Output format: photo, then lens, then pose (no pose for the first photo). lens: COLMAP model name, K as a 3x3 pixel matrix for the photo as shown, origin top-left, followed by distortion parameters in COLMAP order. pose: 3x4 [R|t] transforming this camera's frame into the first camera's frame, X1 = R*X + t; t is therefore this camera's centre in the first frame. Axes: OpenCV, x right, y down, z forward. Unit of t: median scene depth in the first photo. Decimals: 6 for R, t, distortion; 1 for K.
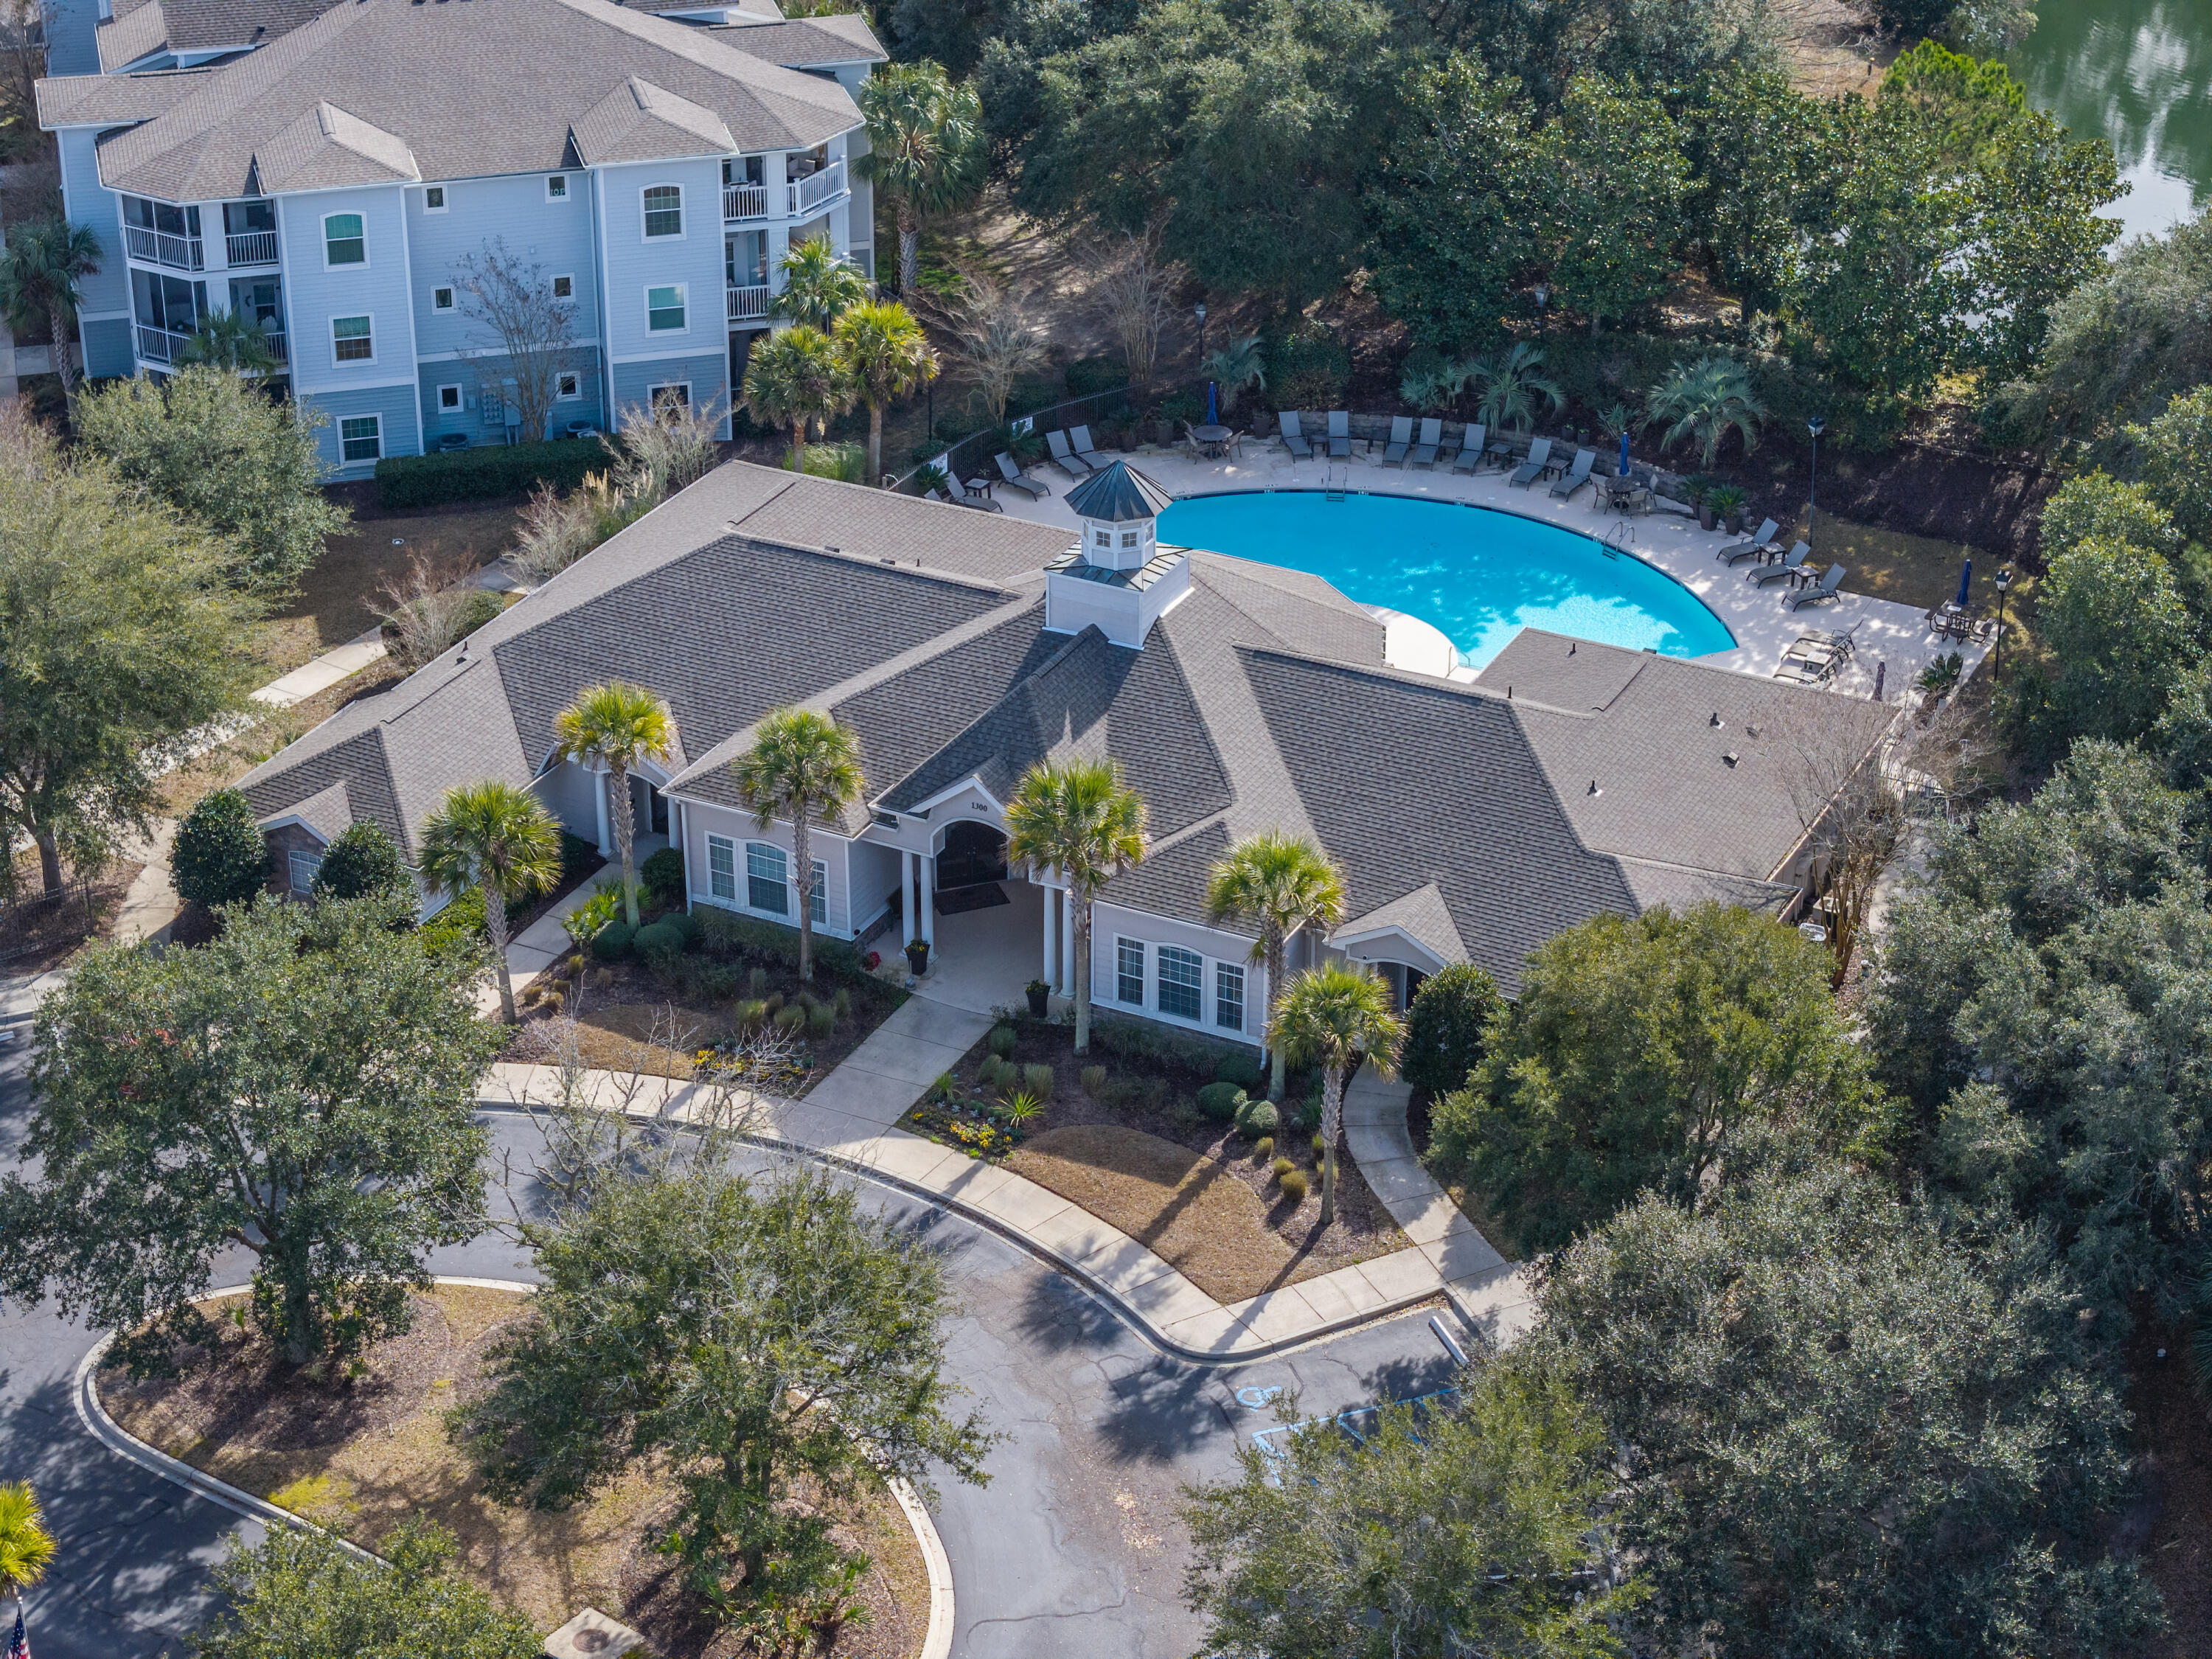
lens RADIAL K [[4409.3, 0, 1156.1], [0, 4409.3, 828.0], [0, 0, 1]] dist [-0.175485, 0.617303]
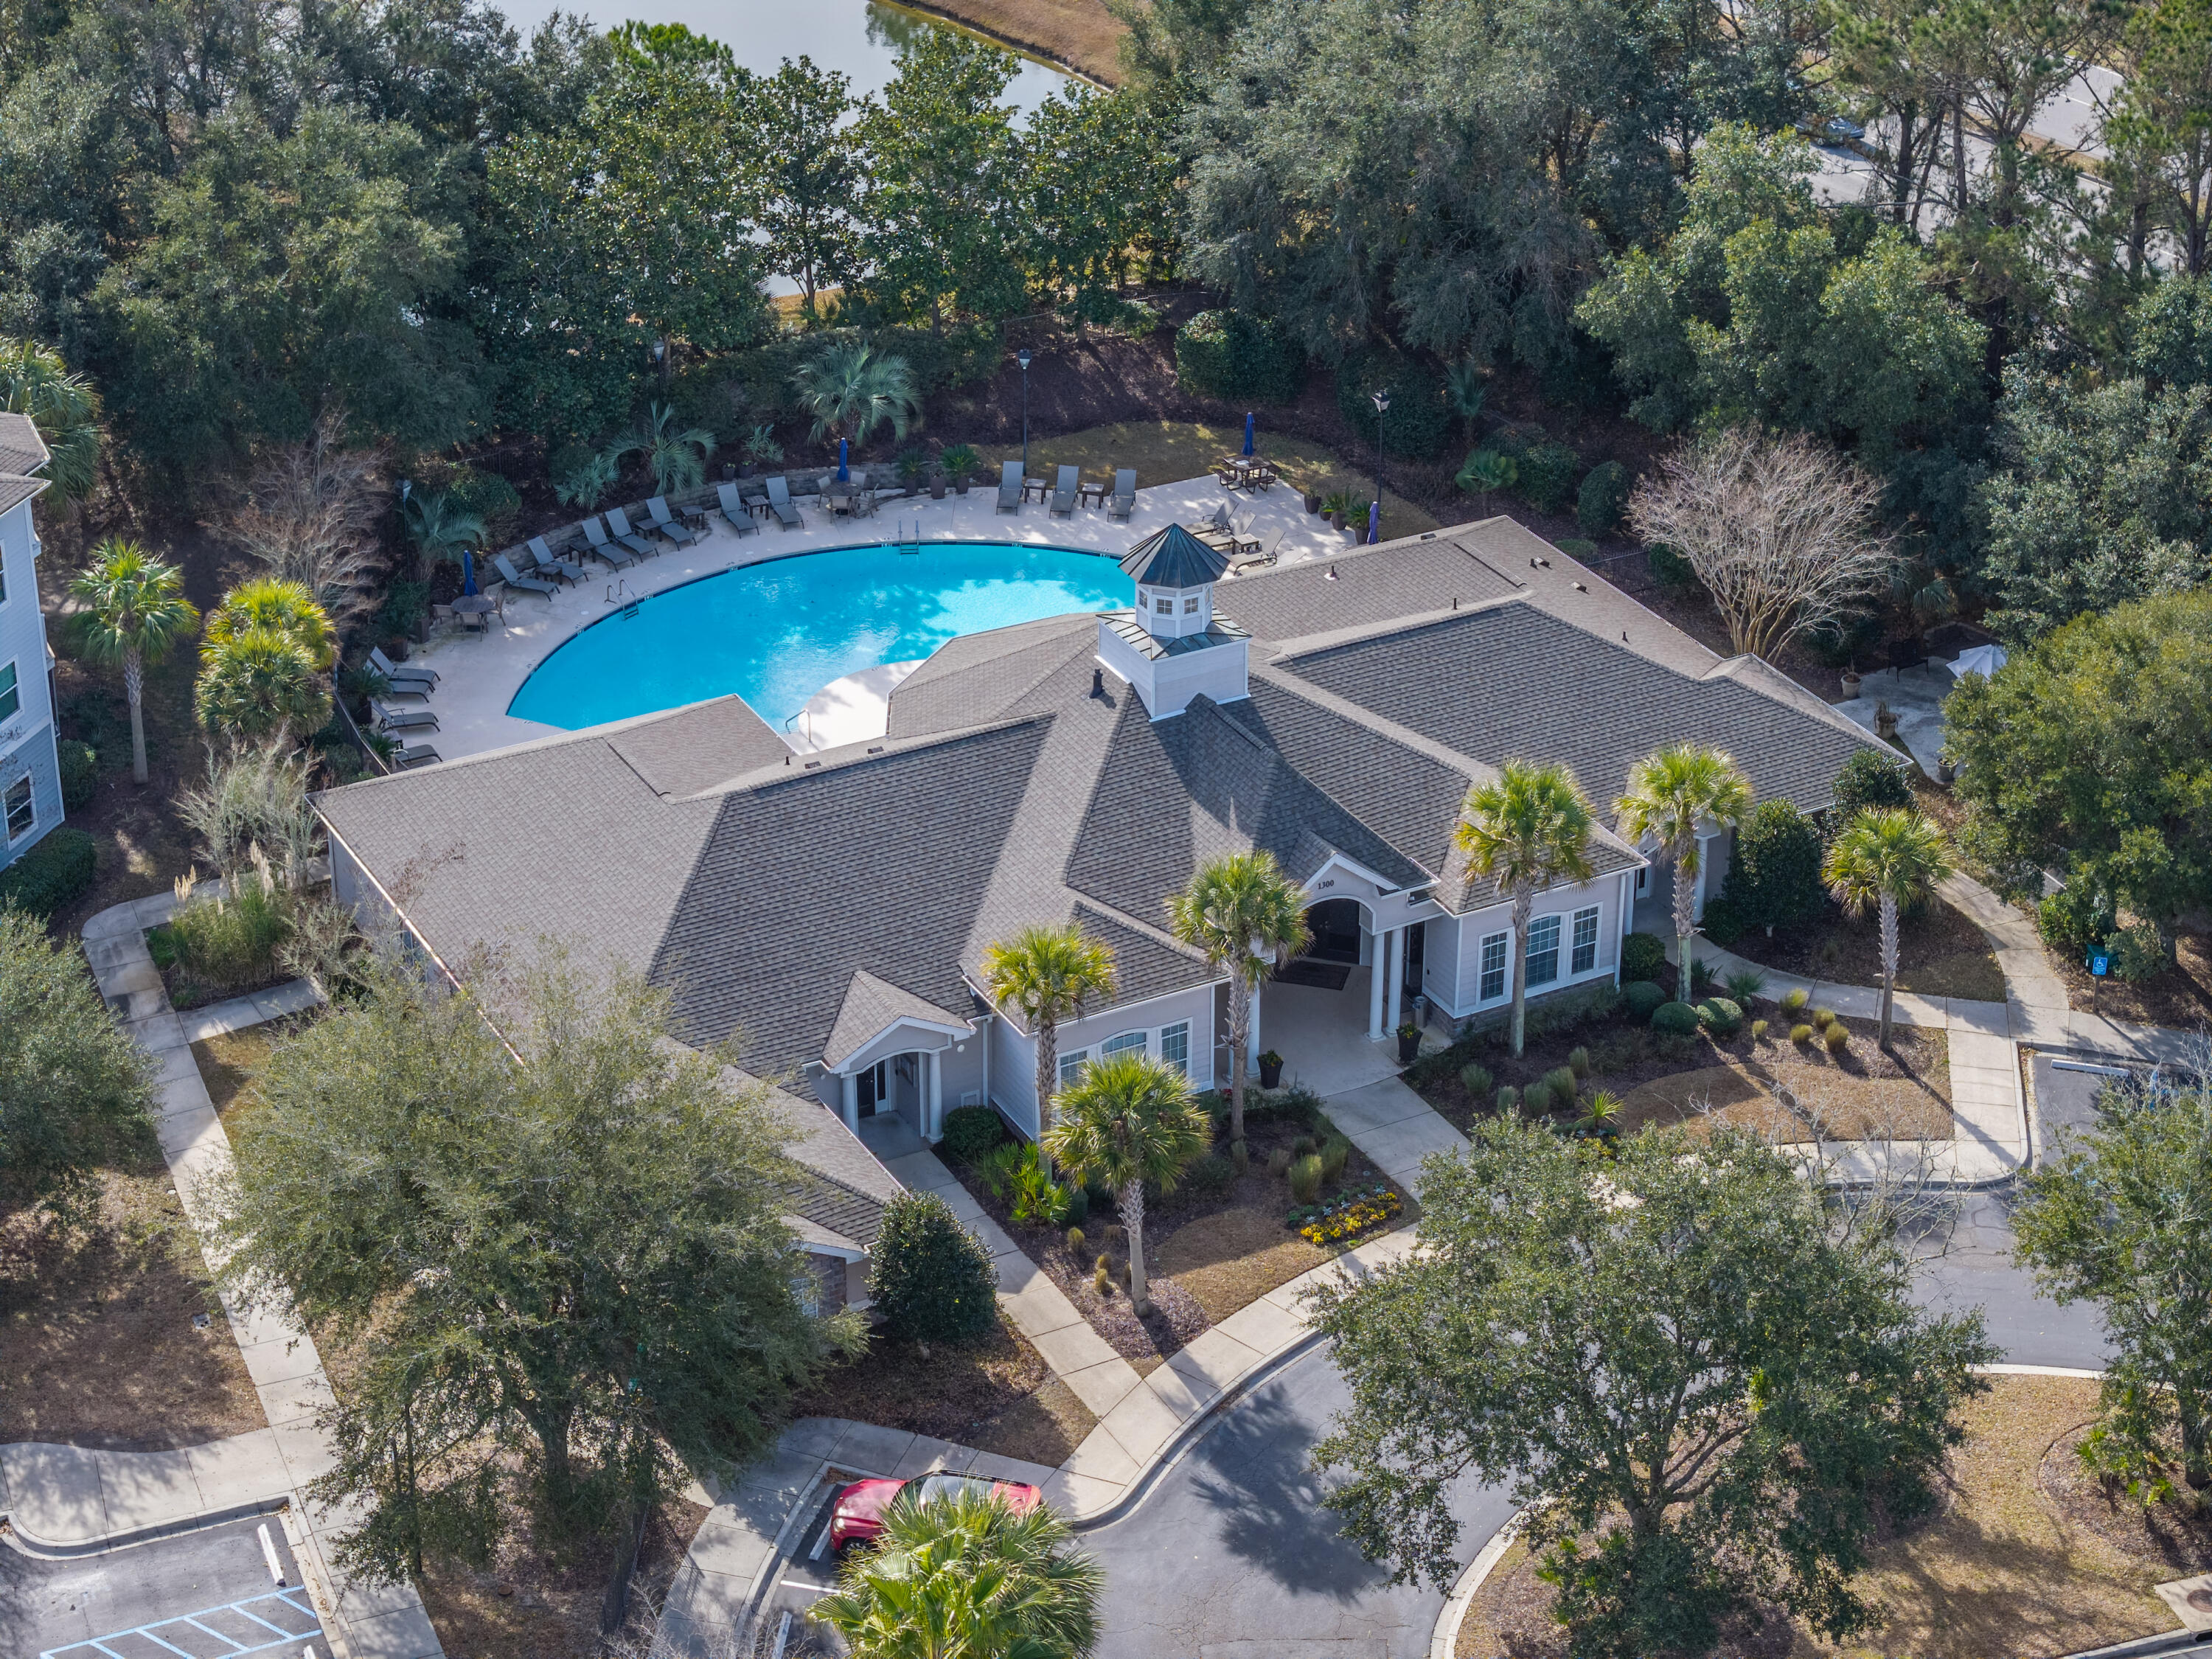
lens RADIAL K [[4409.3, 0, 1156.1], [0, 4409.3, 828.0], [0, 0, 1]] dist [-0.175485, 0.617303]
pose [[0.566857, -0.391543, 0.724822, -0.696860], [0.384704, 0.903822, 0.187374, -0.194643], [-0.728475, 0.172628, 0.662966, 0.353254]]
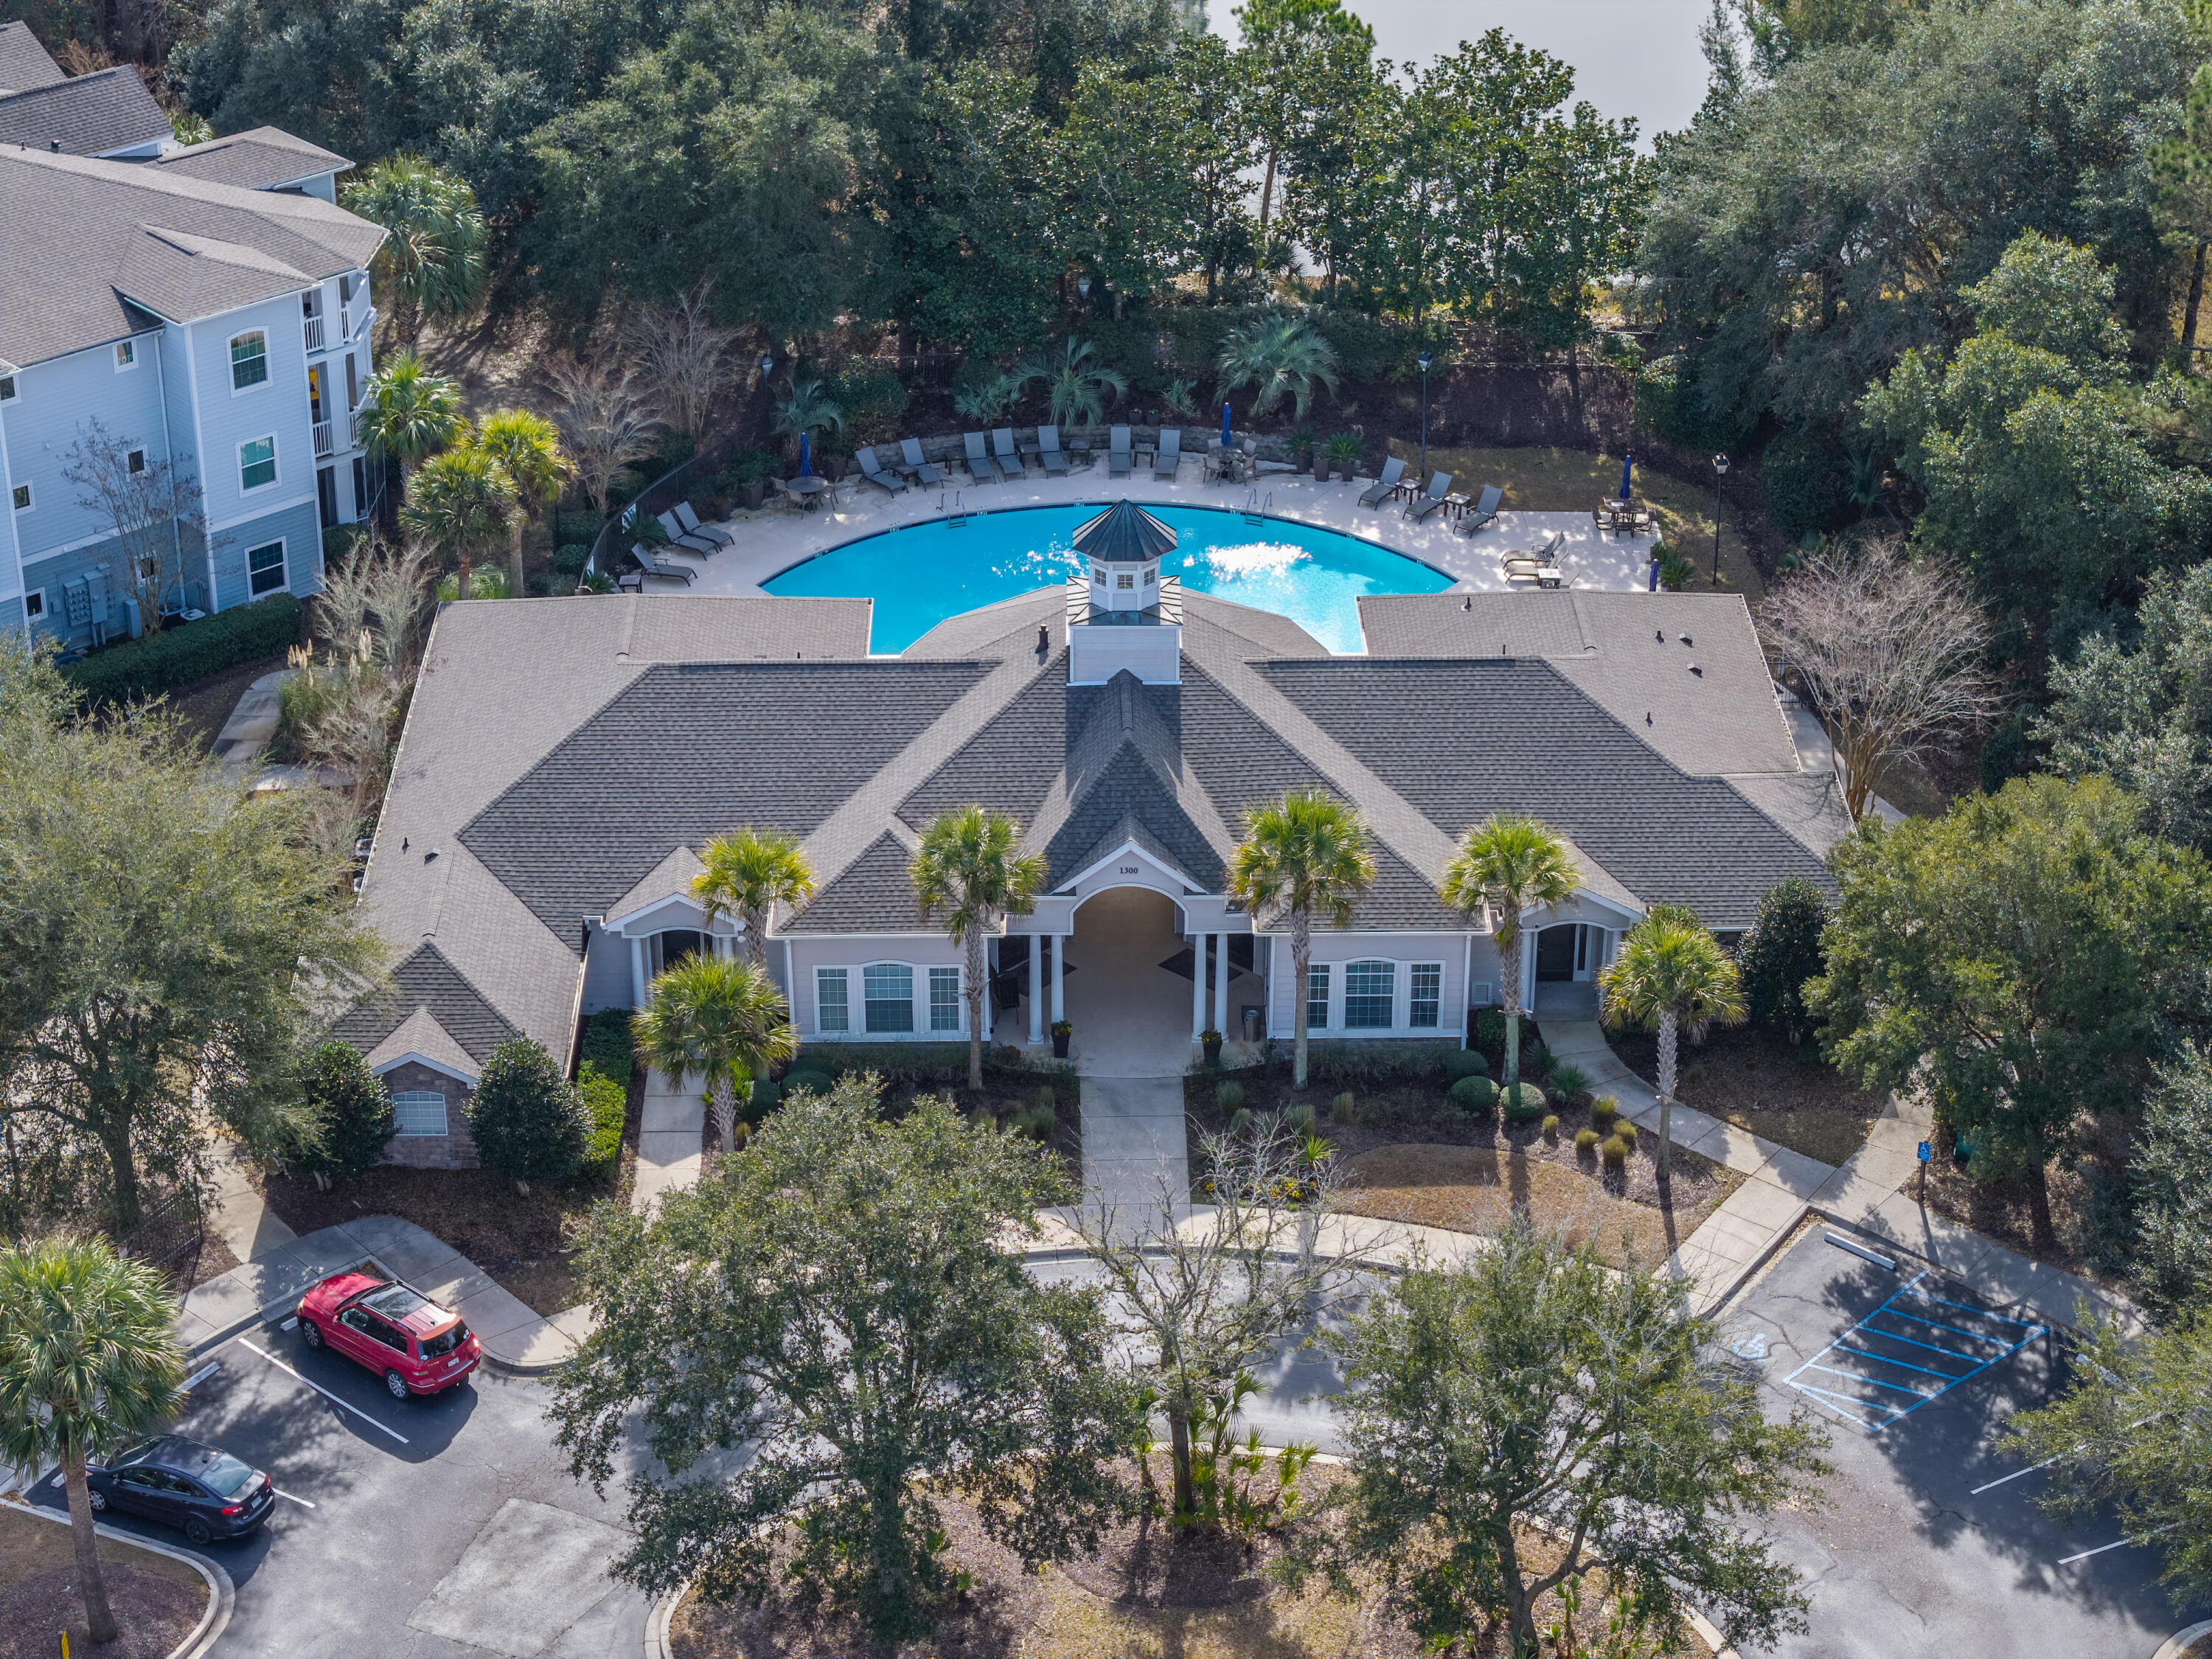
lens RADIAL K [[4409.3, 0, 1156.1], [0, 4409.3, 828.0], [0, 0, 1]] dist [-0.175485, 0.617303]
pose [[0.883873, -0.220076, 0.412716, -0.400776], [0.218670, 0.974449, 0.051310, -0.057702], [-0.413462, 0.044897, 0.909414, 0.100750]]
